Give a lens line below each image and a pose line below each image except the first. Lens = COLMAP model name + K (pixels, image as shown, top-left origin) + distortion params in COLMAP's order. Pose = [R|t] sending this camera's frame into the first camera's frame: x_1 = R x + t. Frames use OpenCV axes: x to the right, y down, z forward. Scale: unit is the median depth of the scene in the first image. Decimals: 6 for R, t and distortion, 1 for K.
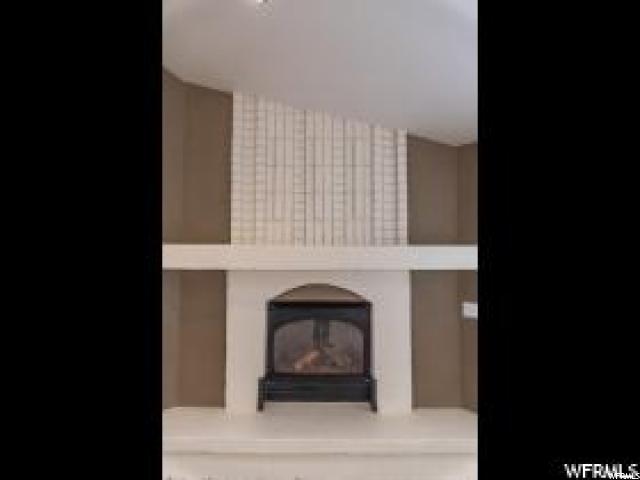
lens RADIAL K [[553.3, 0, 331.2], [0, 553.3, 239.7], [0, 0, 1]] dist [0.010834, 0.005730]
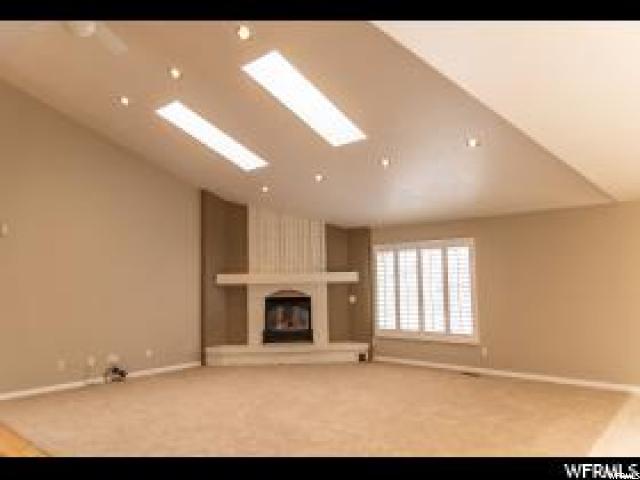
lens RADIAL K [[553.3, 0, 331.2], [0, 553.3, 239.7], [0, 0, 1]] dist [0.010834, 0.005730]
pose [[0.997516, -0.016292, 0.068525, 0.003884], [0.017376, 0.999733, -0.015251, -0.088936], [-0.068259, 0.016404, 0.997533, -1.289793]]
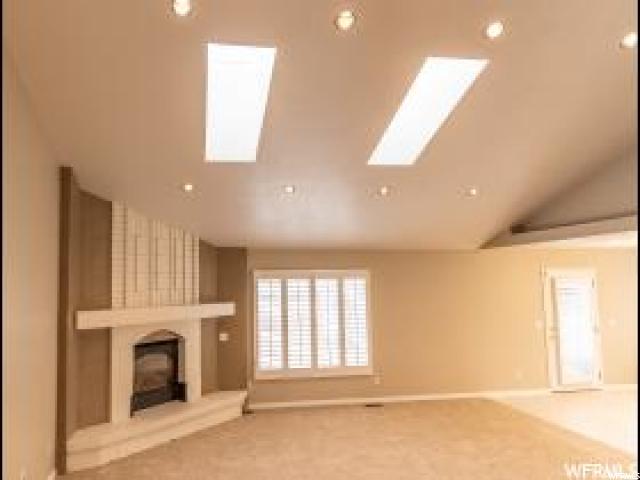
lens RADIAL K [[553.3, 0, 331.2], [0, 553.3, 239.7], [0, 0, 1]] dist [0.010834, 0.005730]
pose [[0.477788, 0.053975, 0.876816, -1.189907], [-0.049600, 0.998176, -0.034418, -0.150537], [-0.877074, -0.027045, 0.479593, -0.194513]]
